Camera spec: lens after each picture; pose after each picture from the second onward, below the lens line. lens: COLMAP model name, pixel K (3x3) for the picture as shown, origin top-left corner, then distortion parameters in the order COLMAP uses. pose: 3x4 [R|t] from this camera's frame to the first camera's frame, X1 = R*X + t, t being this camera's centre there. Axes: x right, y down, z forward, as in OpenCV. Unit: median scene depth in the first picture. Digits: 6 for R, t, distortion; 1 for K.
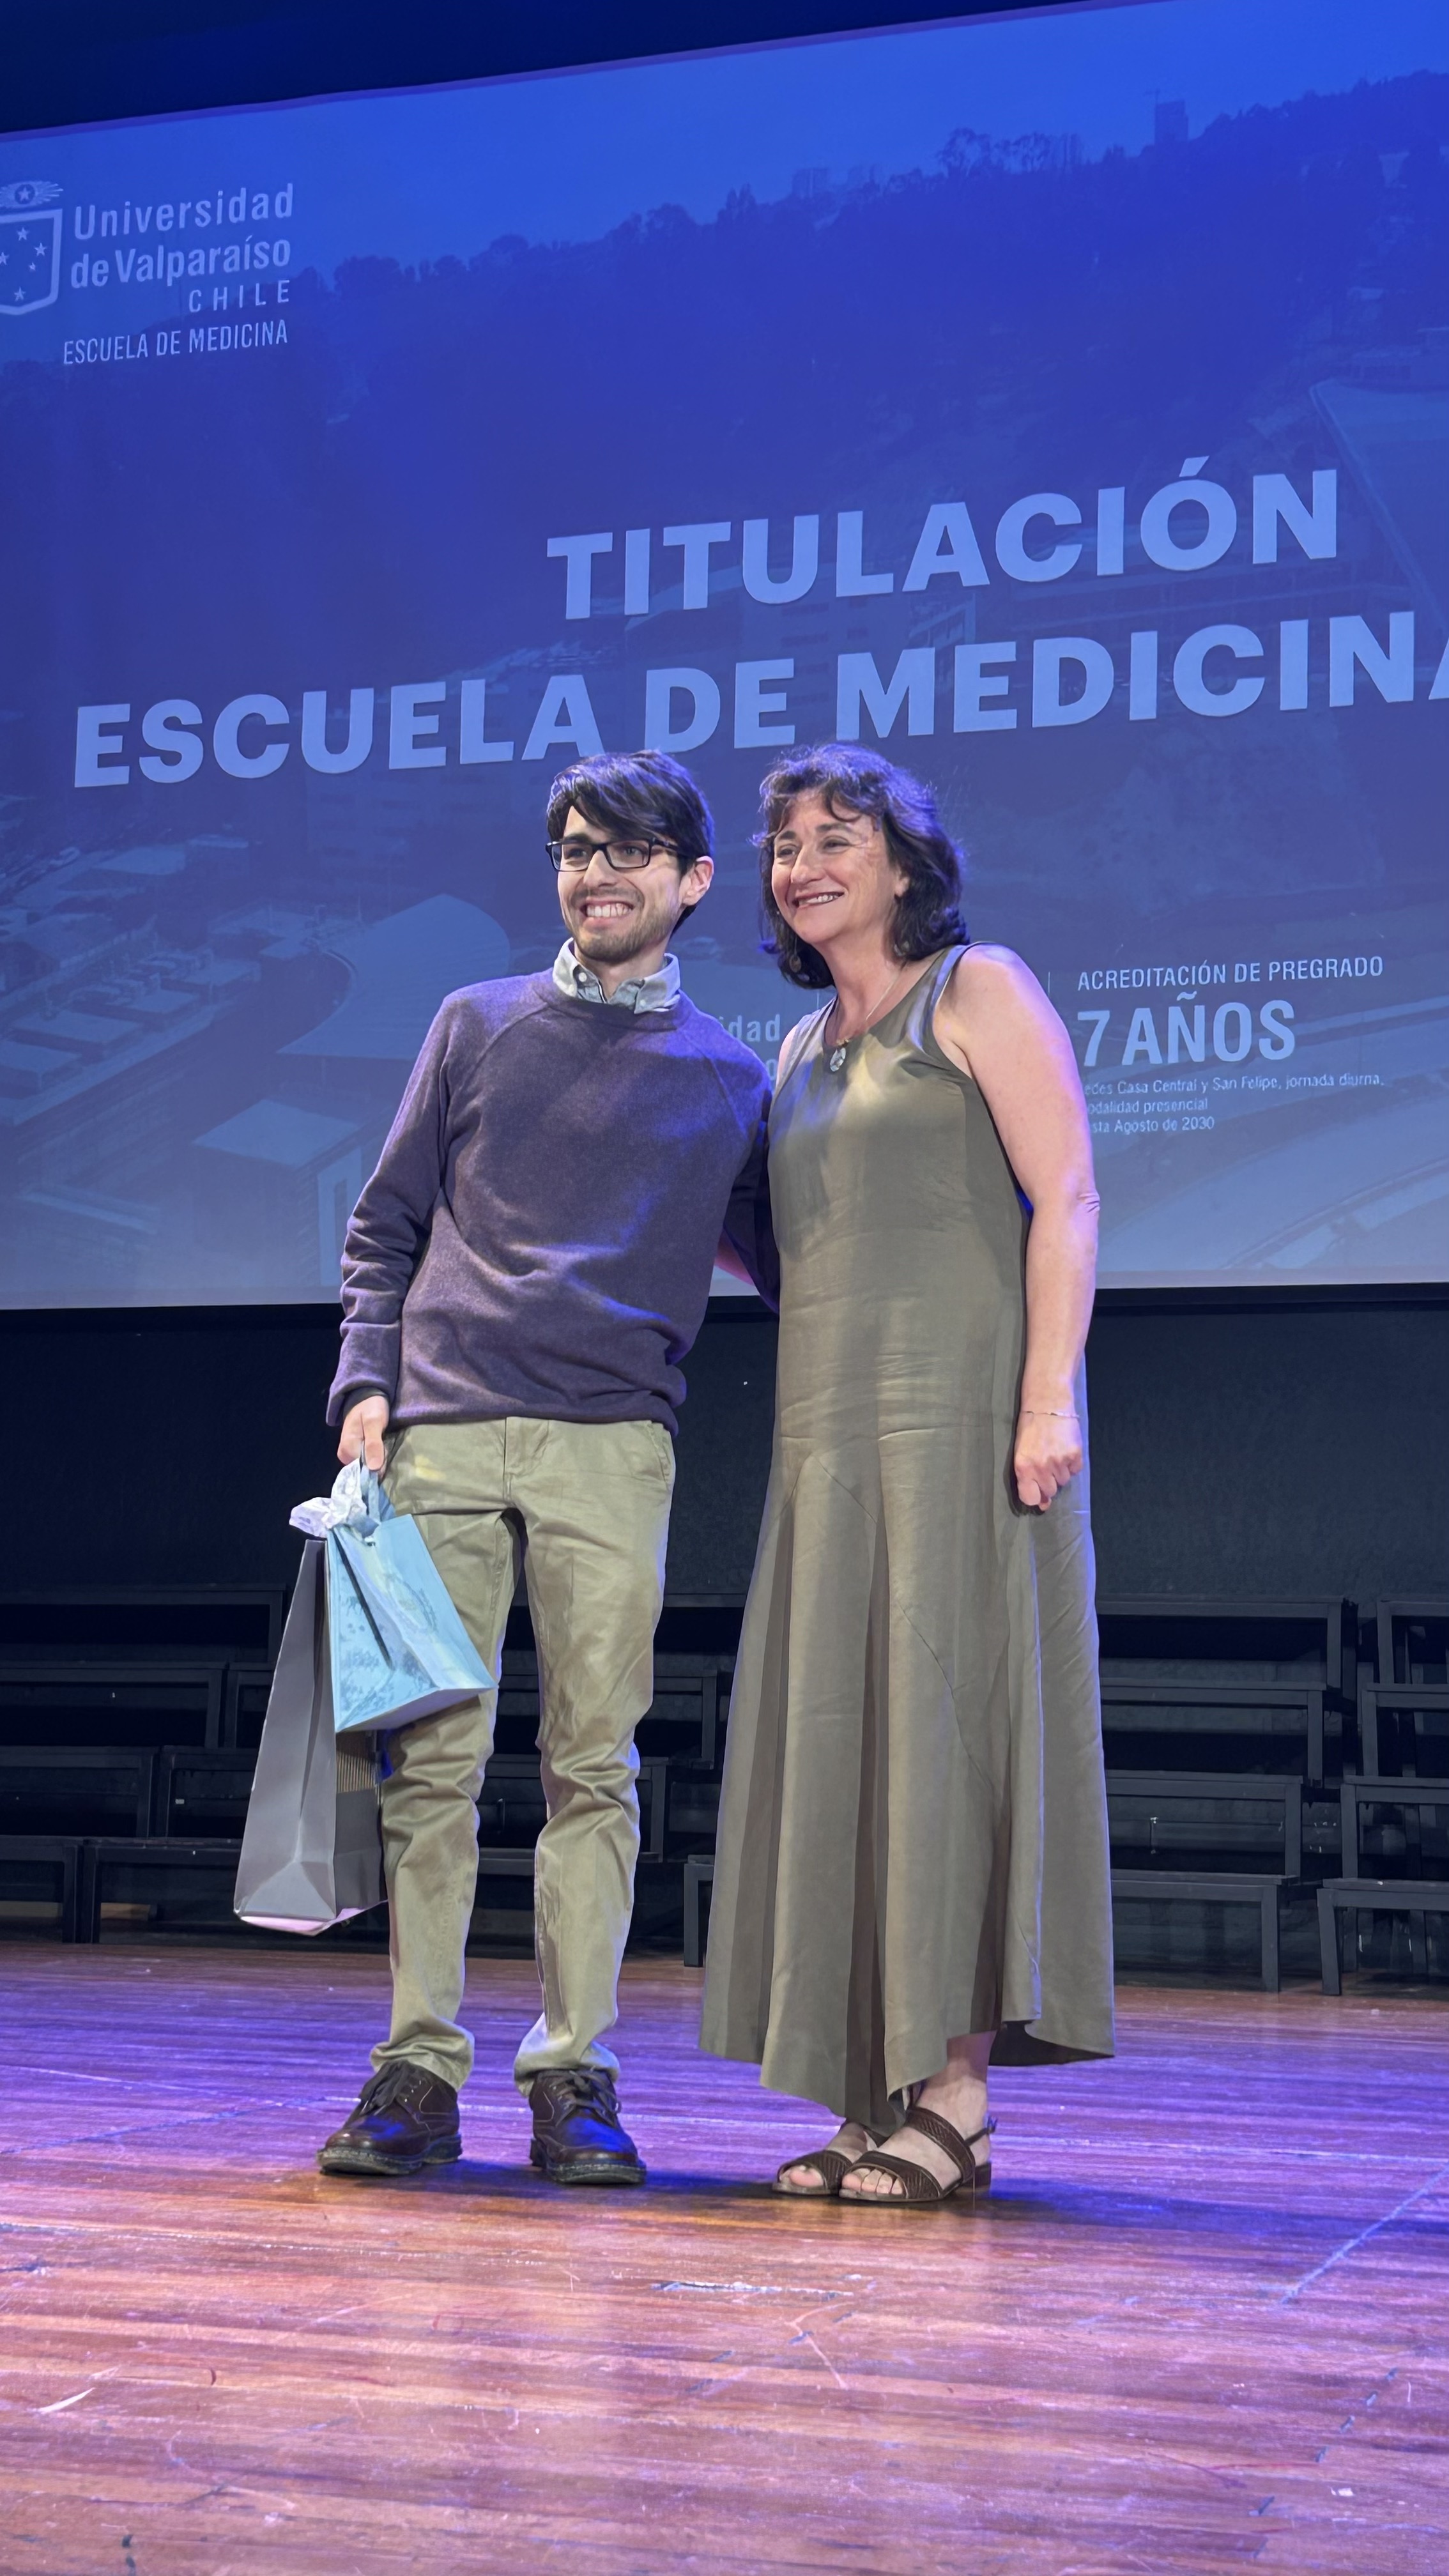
lens RADIAL K [[3399.4, 0, 732.0], [0, 3399.4, 1302.9], [0, 0, 1]] dist [0.068823, 0.000000]
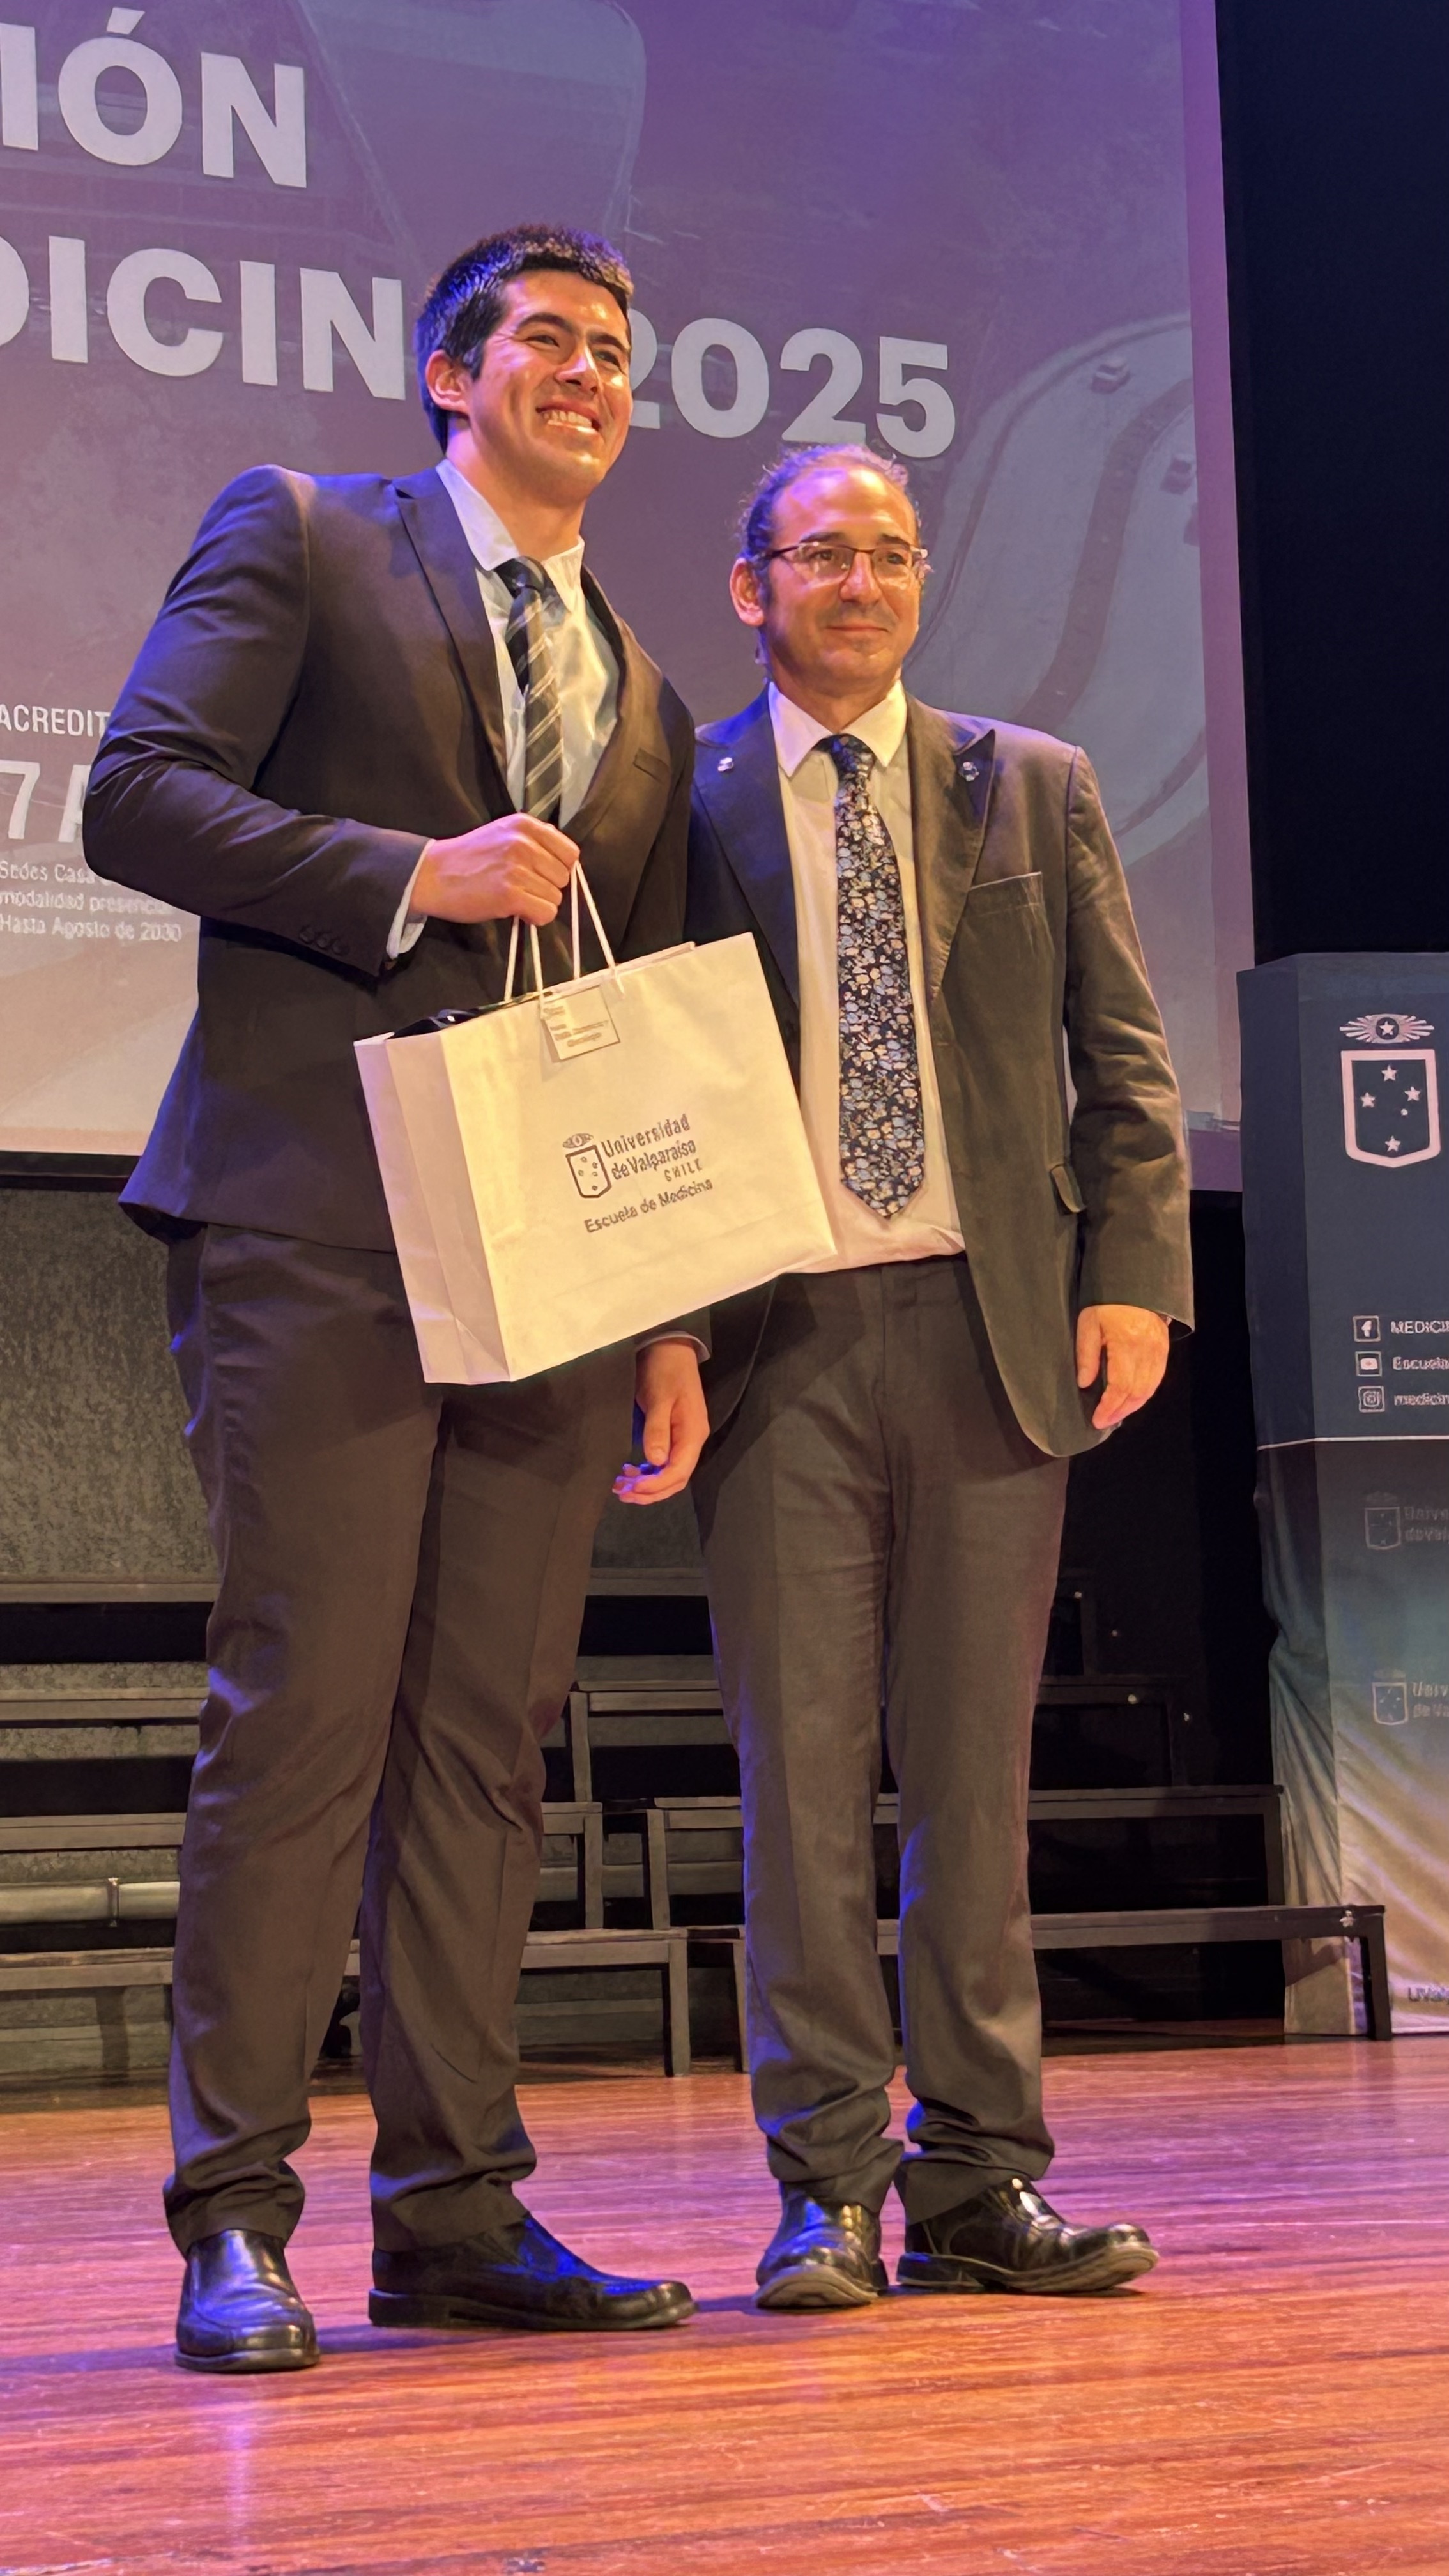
lens RADIAL K [[4845.1, 0, 725.4], [0, 4845.1, 1297.5], [0, 0, 1]] dist [0.096493, 0.000000]
pose [[0.742647, 0.027641, 0.669112, -0.468030], [-0.047740, 0.998791, 0.011726, 0.007829], [-0.667979, -0.040651, 0.743069, 0.137222]]
